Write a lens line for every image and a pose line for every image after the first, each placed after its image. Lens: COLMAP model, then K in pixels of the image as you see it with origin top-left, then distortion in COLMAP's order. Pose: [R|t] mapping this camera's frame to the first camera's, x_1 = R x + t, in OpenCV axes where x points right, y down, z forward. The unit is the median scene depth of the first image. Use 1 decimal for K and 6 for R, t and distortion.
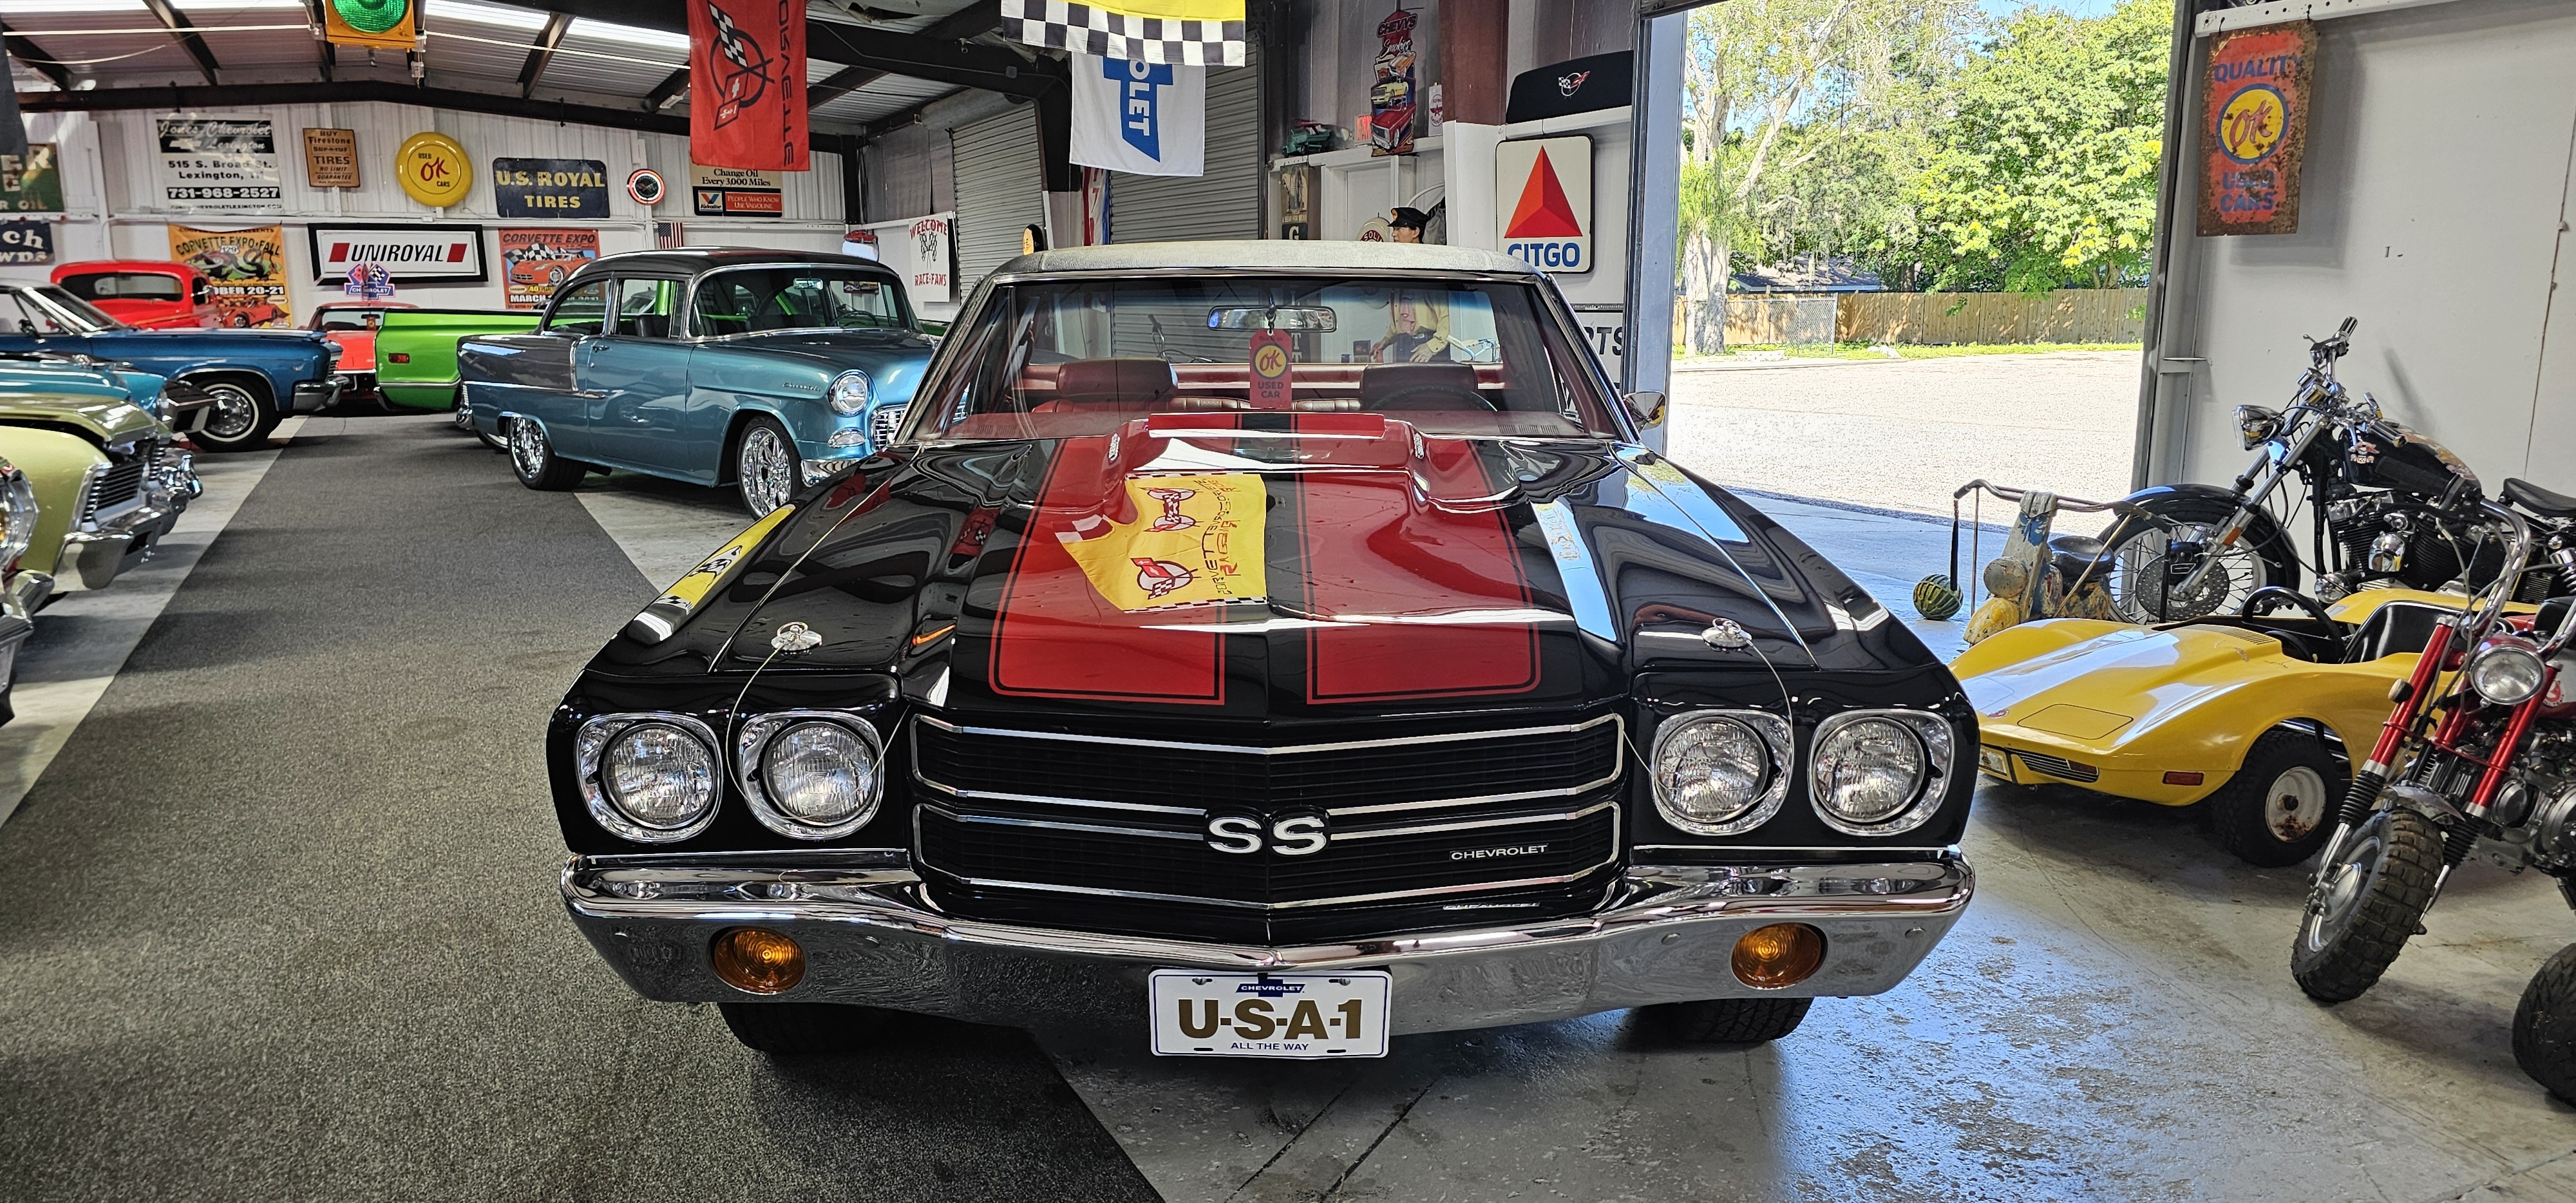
lens RADIAL K [[1728.6, 0, 1287.0], [0, 1728.6, 616.8], [0, 0, 1]] dist [0.076407, -0.074493]
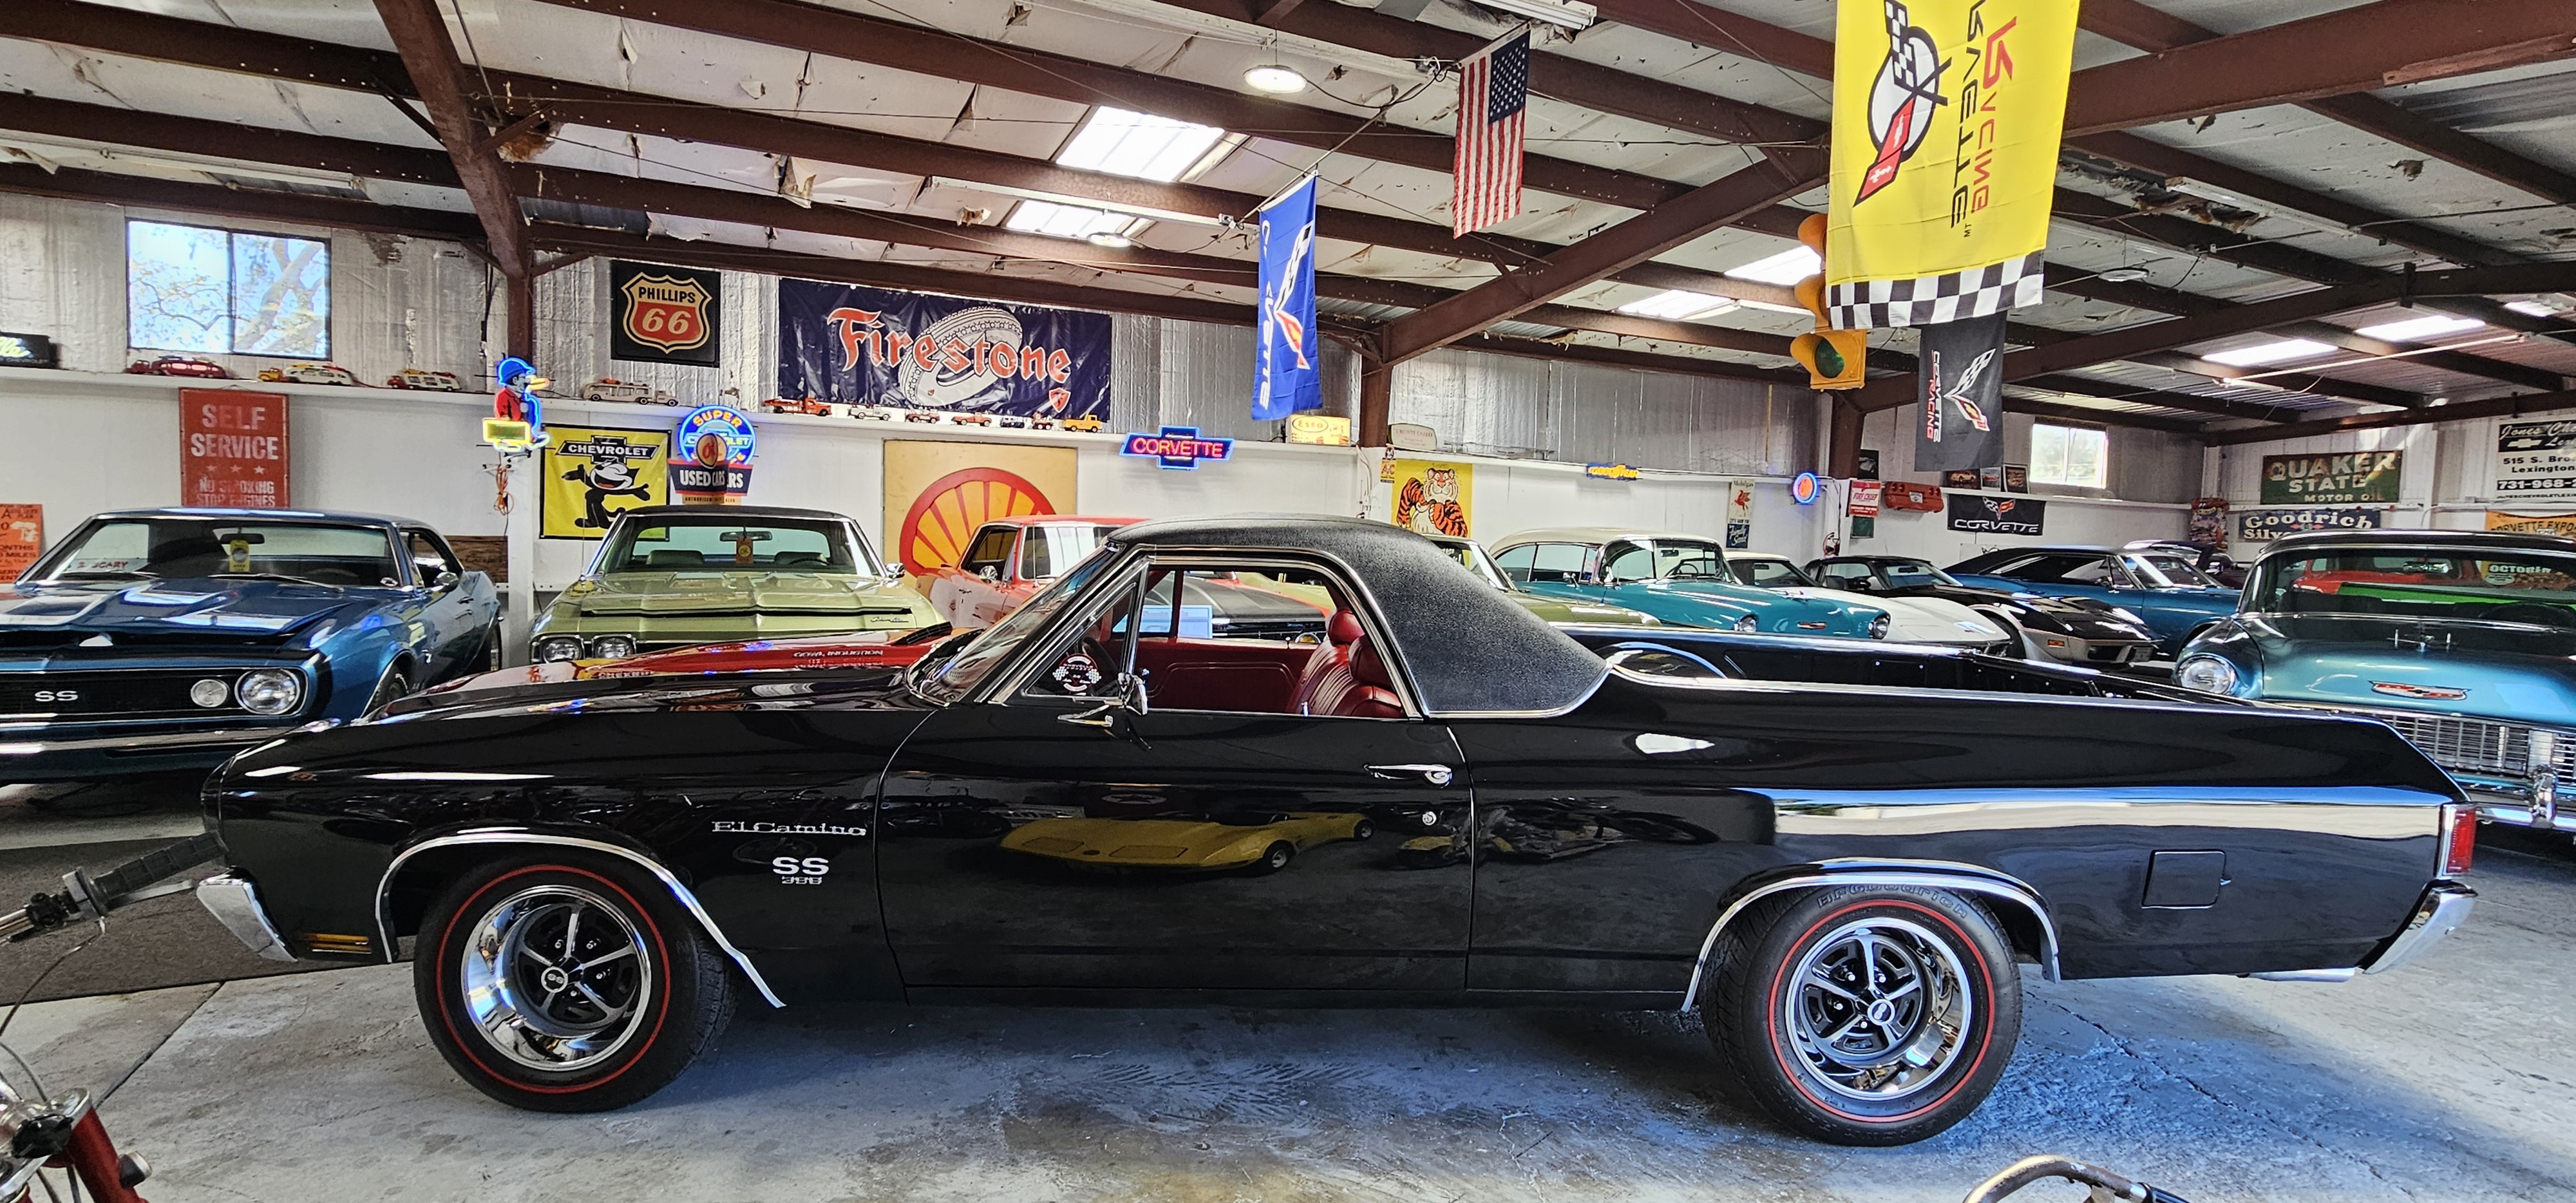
lens RADIAL K [[1174.2, 0, 1278.3], [0, 1174.2, 595.4], [0, 0, 1]] dist [-0.003022, 0.000238]
pose [[-0.003602, 0.065256, -0.997862, 0.275371], [-0.213116, 0.974894, 0.064523, -0.076741], [0.977020, 0.212893, 0.010395, 0.357992]]
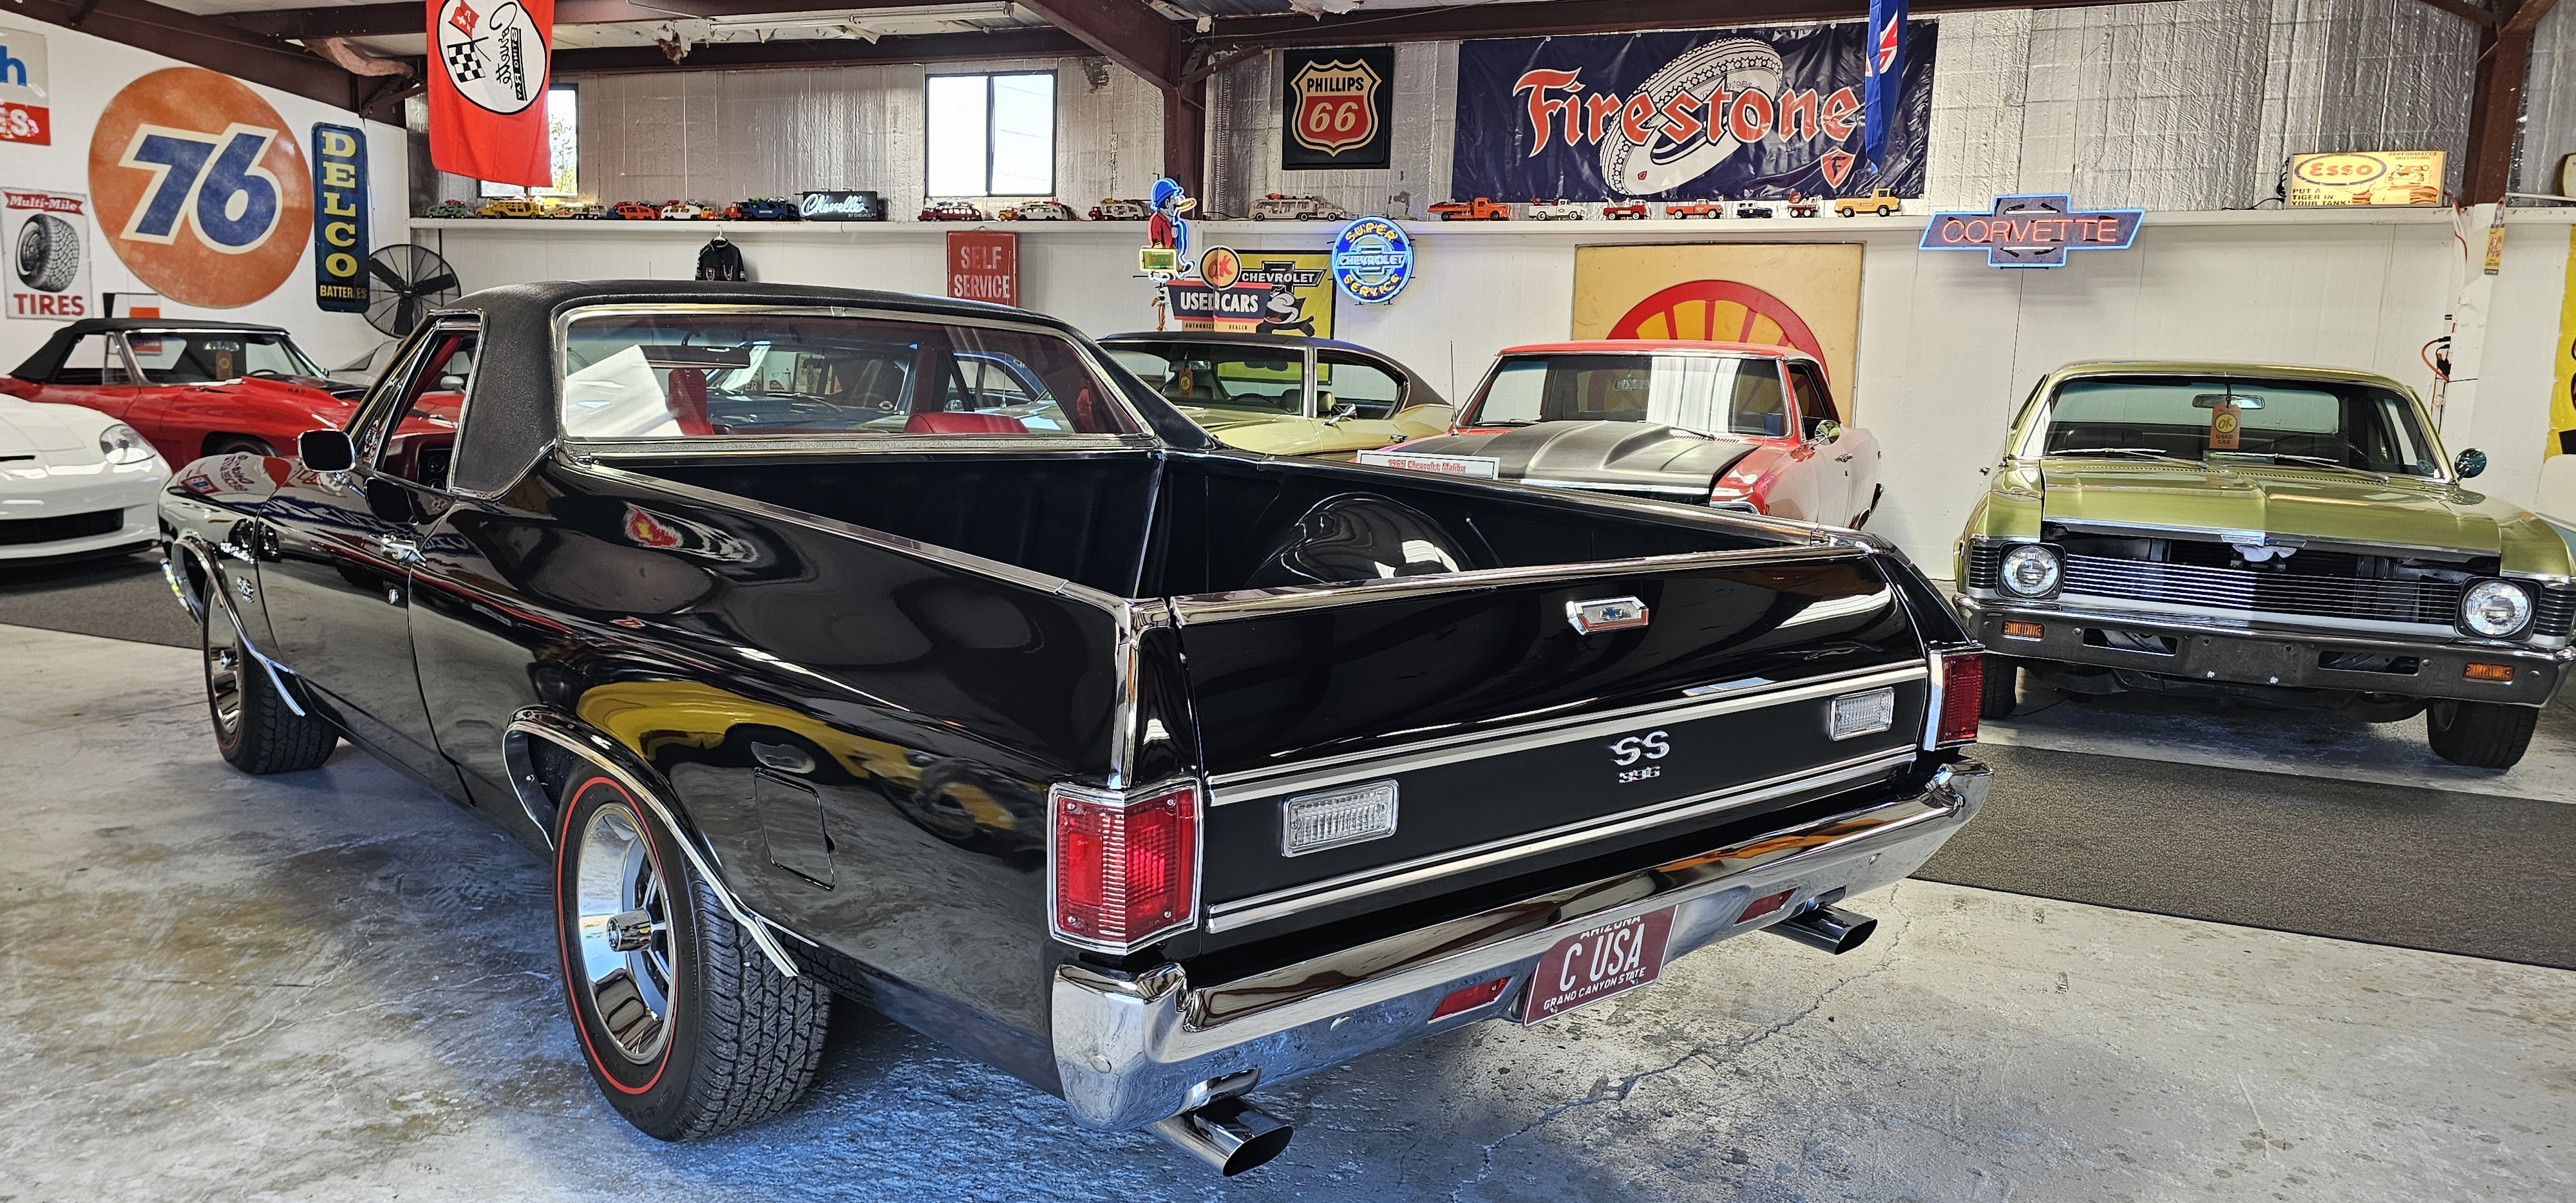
lens RADIAL K [[1728.6, 0, 1284.8], [0, 1728.6, 597.5], [0, 0, 1]] dist [0.076407, -0.074493]
pose [[-0.760001, 0.072889, -0.645822, 0.144775], [-0.144949, 0.949654, 0.277755, -0.129265], [0.633553, 0.304705, -0.711172, 0.685198]]
